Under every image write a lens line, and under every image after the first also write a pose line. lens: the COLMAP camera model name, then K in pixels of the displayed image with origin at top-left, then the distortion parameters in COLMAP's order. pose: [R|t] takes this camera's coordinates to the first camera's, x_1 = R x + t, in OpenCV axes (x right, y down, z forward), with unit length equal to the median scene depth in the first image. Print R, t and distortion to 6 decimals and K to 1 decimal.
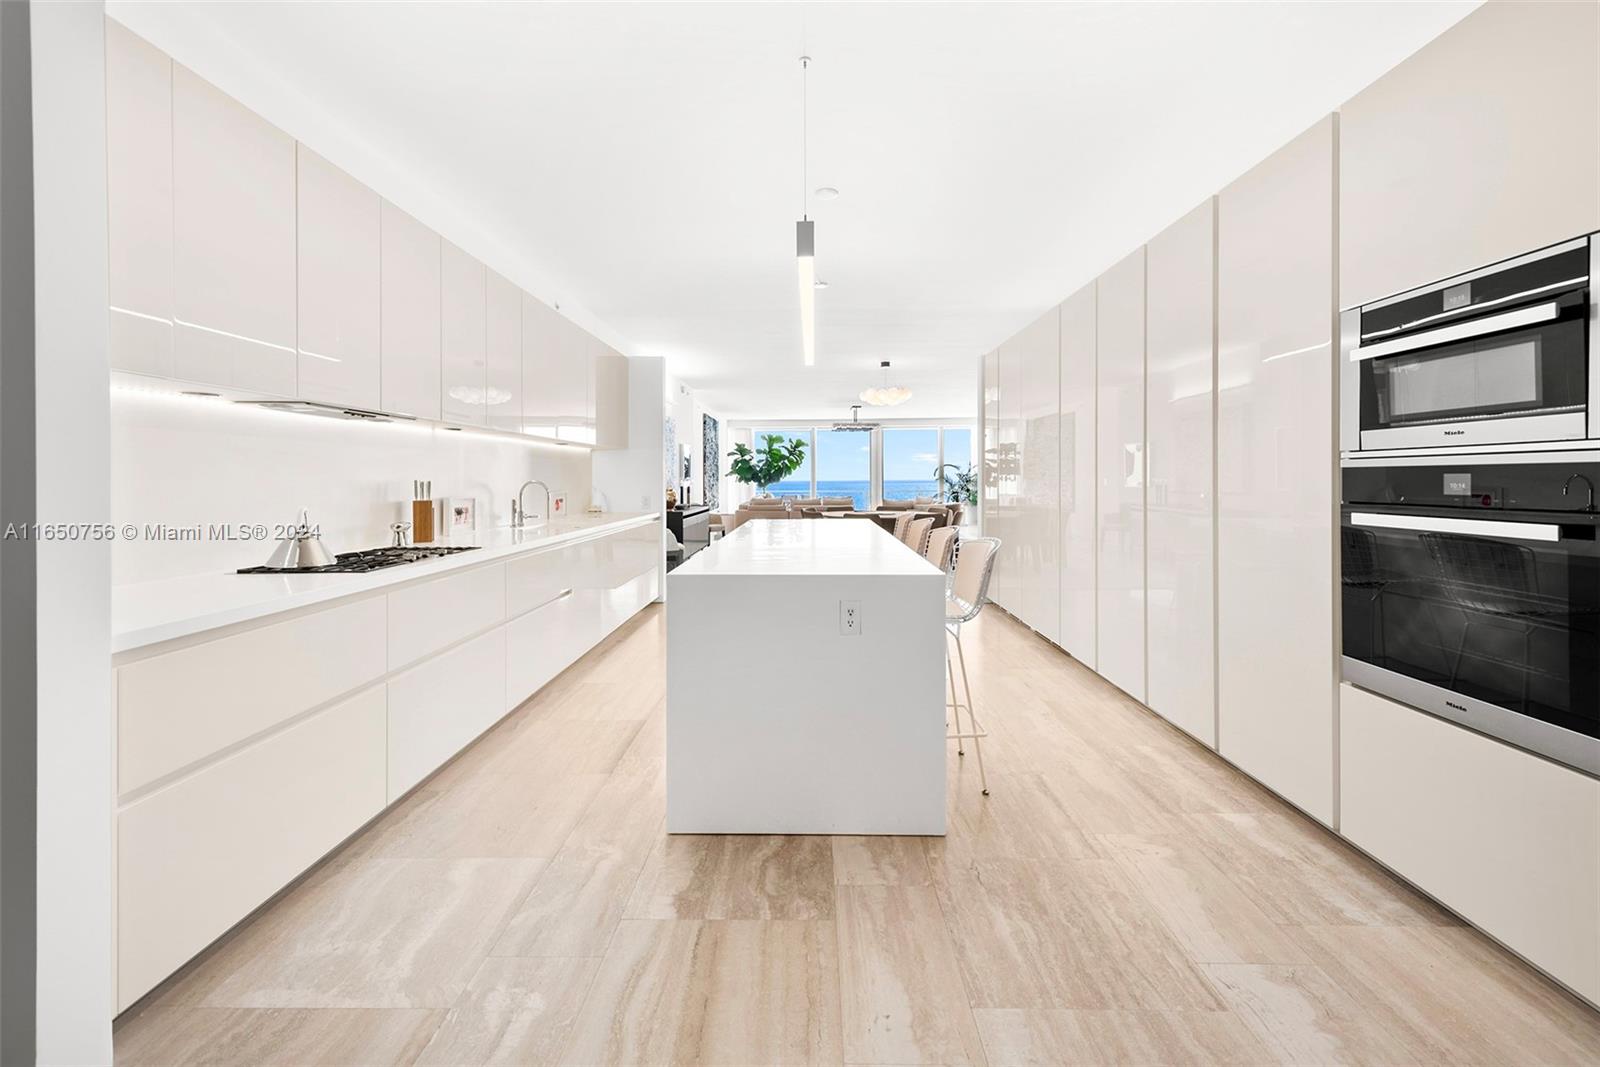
lens RADIAL K [[647.5, 0, 805.0], [0, 647.5, 481.9], [0, 0, 1]] dist [0.000901, -0.000040]
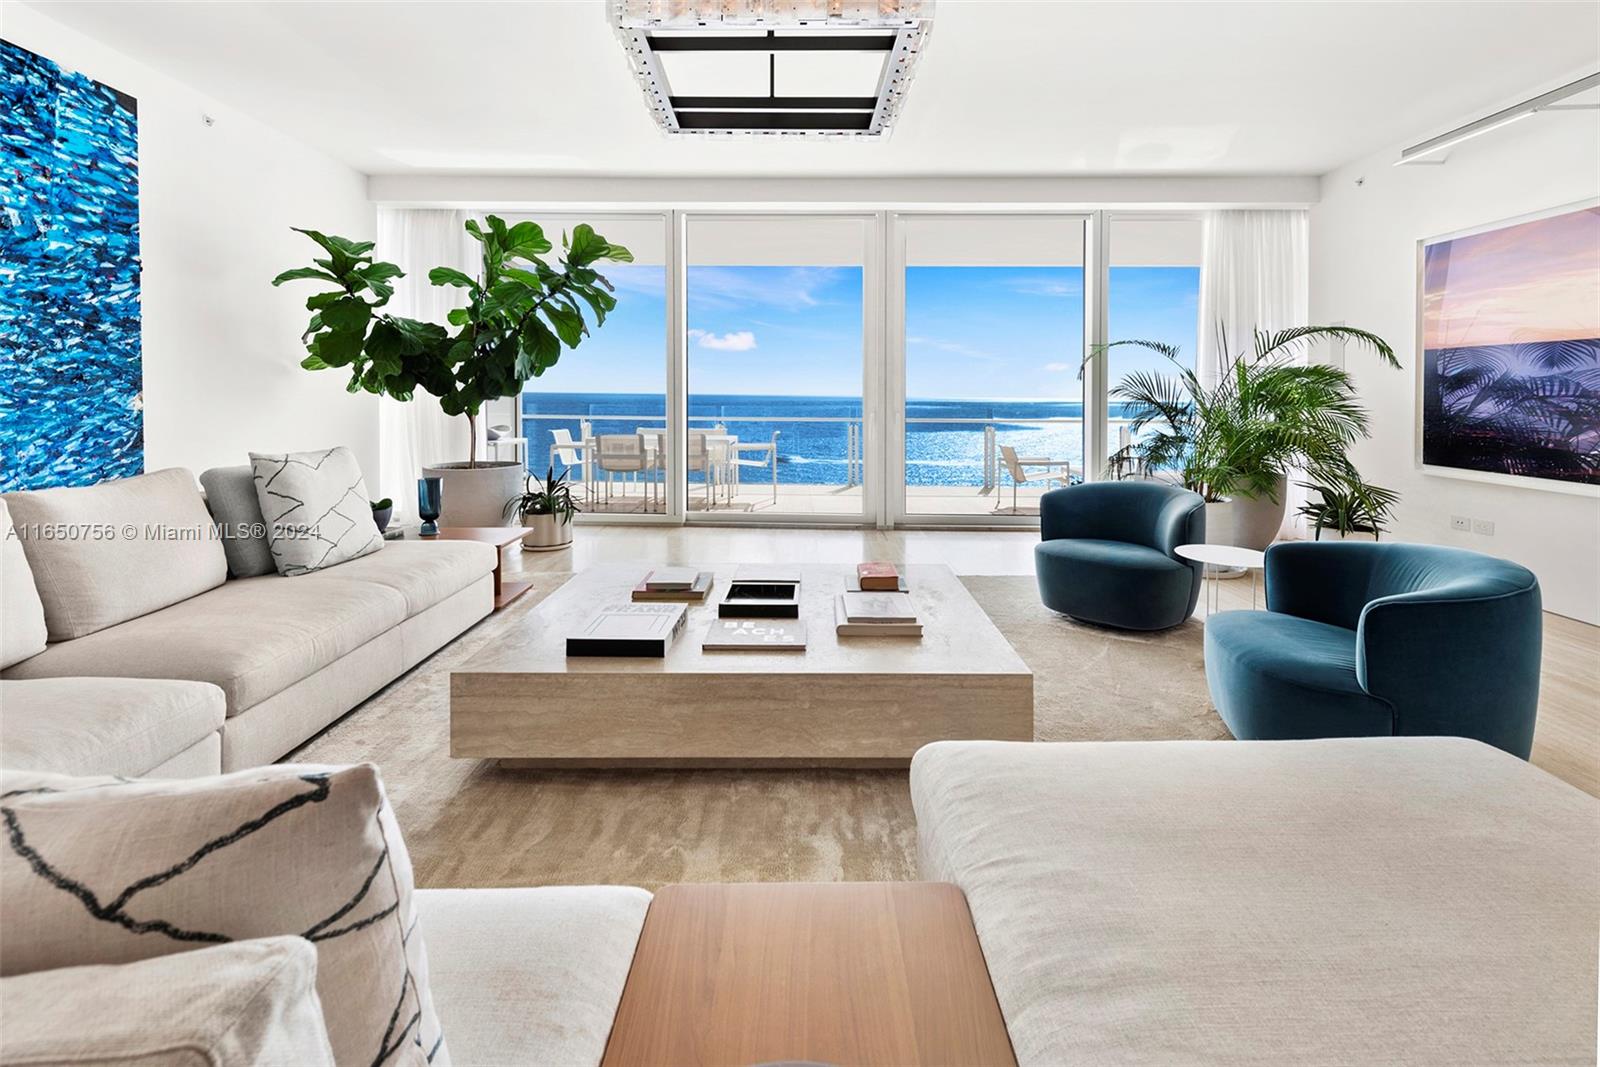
lens RADIAL K [[684.0, 0, 802.7], [0, 684.0, 407.2], [0, 0, 1]] dist [0.011081, -0.000507]
pose [[0.999138, 0.009379, 0.040439, 0.088130], [-0.010128, 0.999780, 0.018343, -0.000983], [-0.040258, -0.018737, 0.999014, 0.992610]]
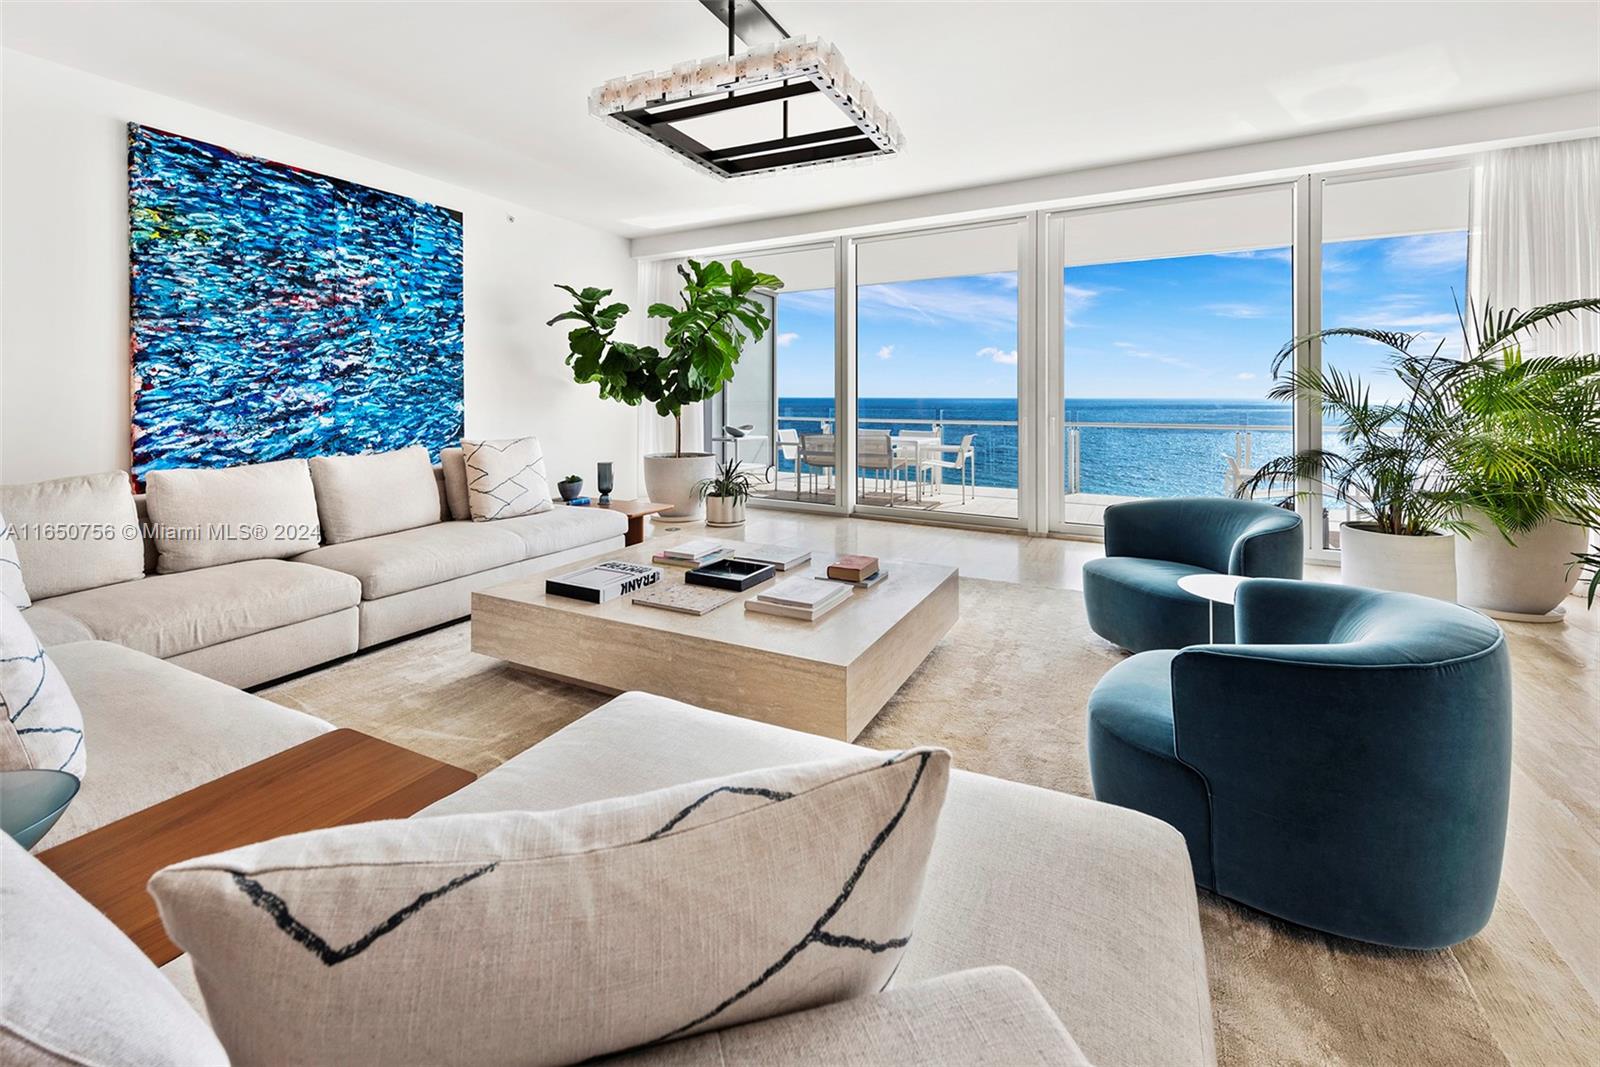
lens RADIAL K [[641.6, 0, 829.7], [0, 641.6, 406.1], [0, 0, 1]] dist [0.010739, -0.000096]
pose [[0.912174, 0.009149, -0.409701, 0.212652], [-0.004773, 0.999920, 0.011702, -0.001029], [0.409775, -0.008719, 0.912145, 1.007133]]
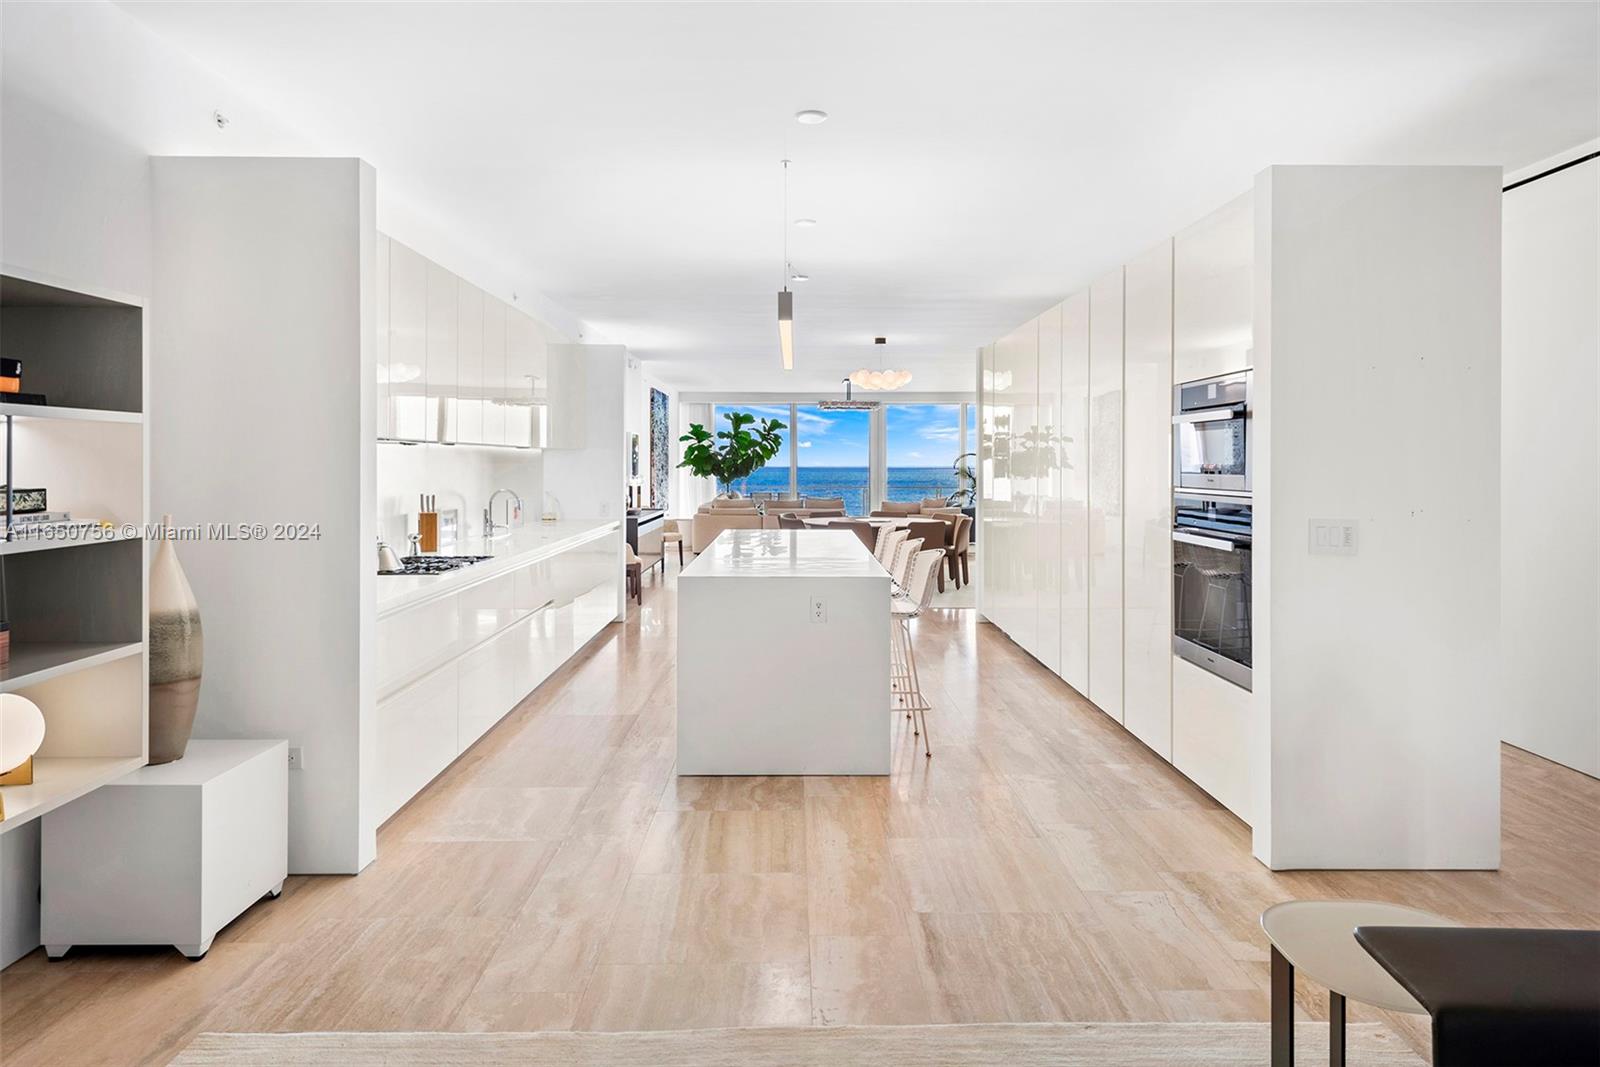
lens RADIAL K [[968.1, 0, 798.9], [0, 968.1, 461.4], [0, 0, 1]] dist [0.003816, 0.001231]
pose [[0.999835, 0.004783, 0.017518, -0.000943], [-0.004681, 0.999972, -0.005898, -0.013978], [-0.017546, 0.005815, 0.999829, -0.171890]]
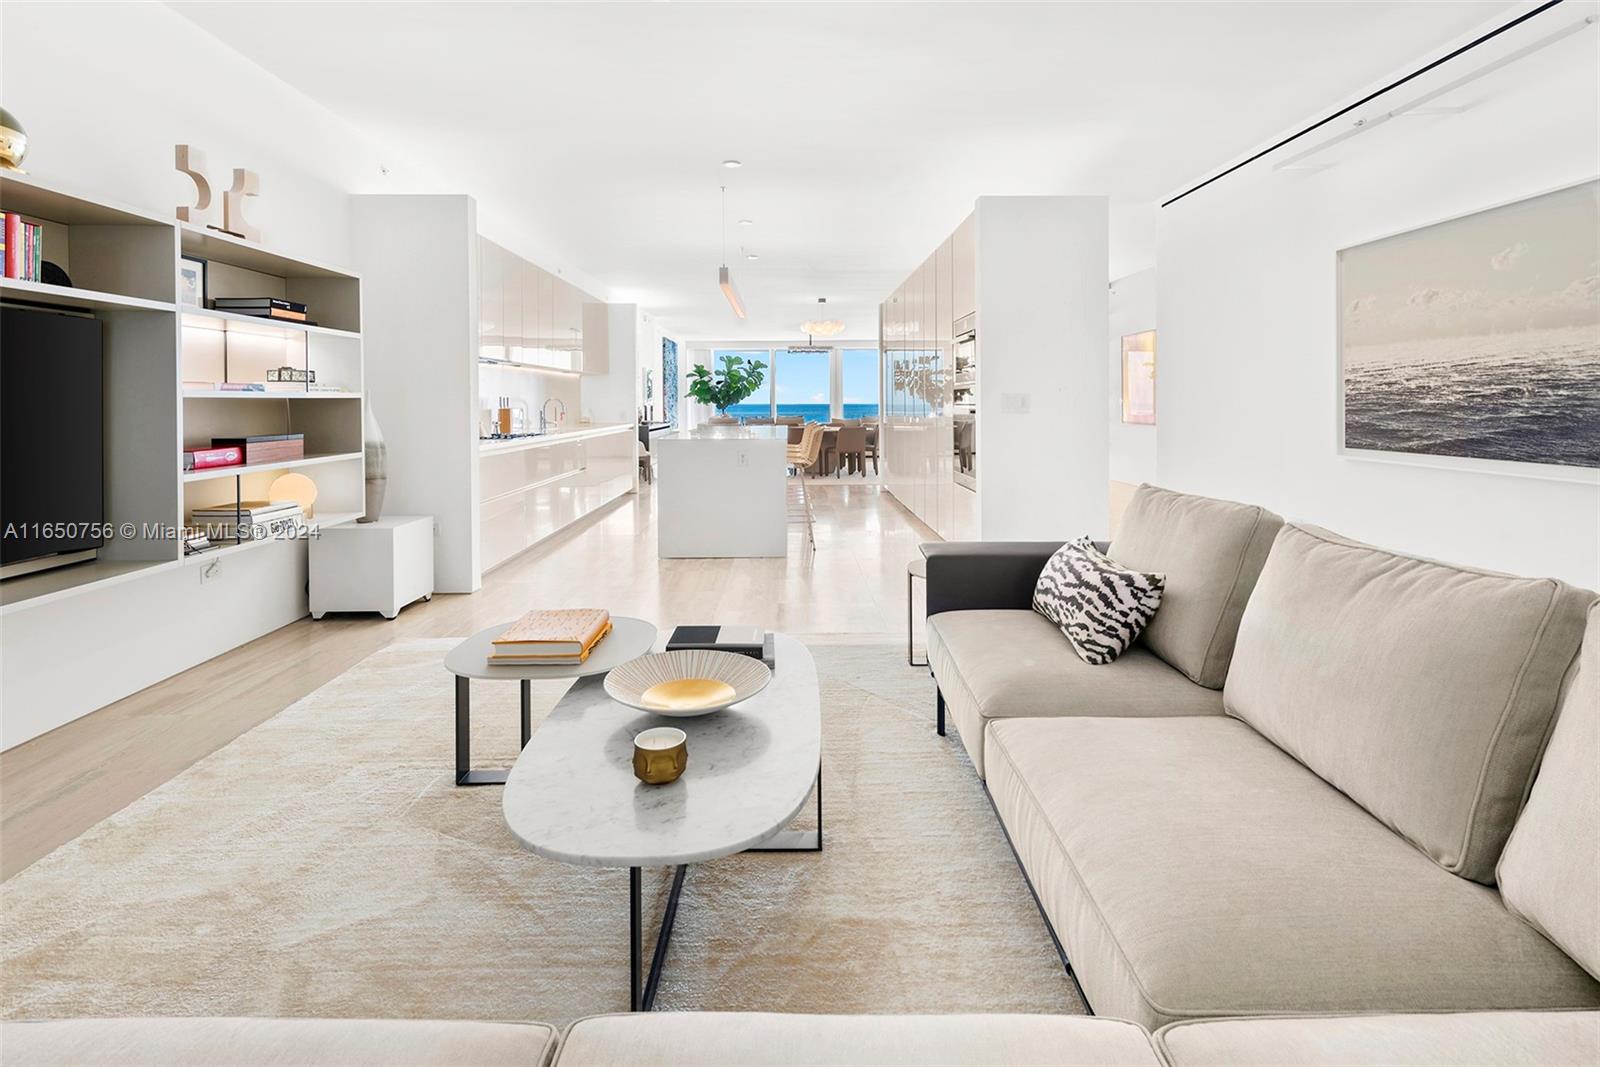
lens RADIAL K [[778.3, 0, 804.2], [0, 778.3, 410.9], [0, 0, 1]] dist [0.005475, -0.000220]
pose [[0.999534, -0.002035, 0.030467, 0.035638], [0.001830, 0.999975, 0.006771, 0.005814], [-0.030480, -0.006712, 0.999513, -0.291140]]
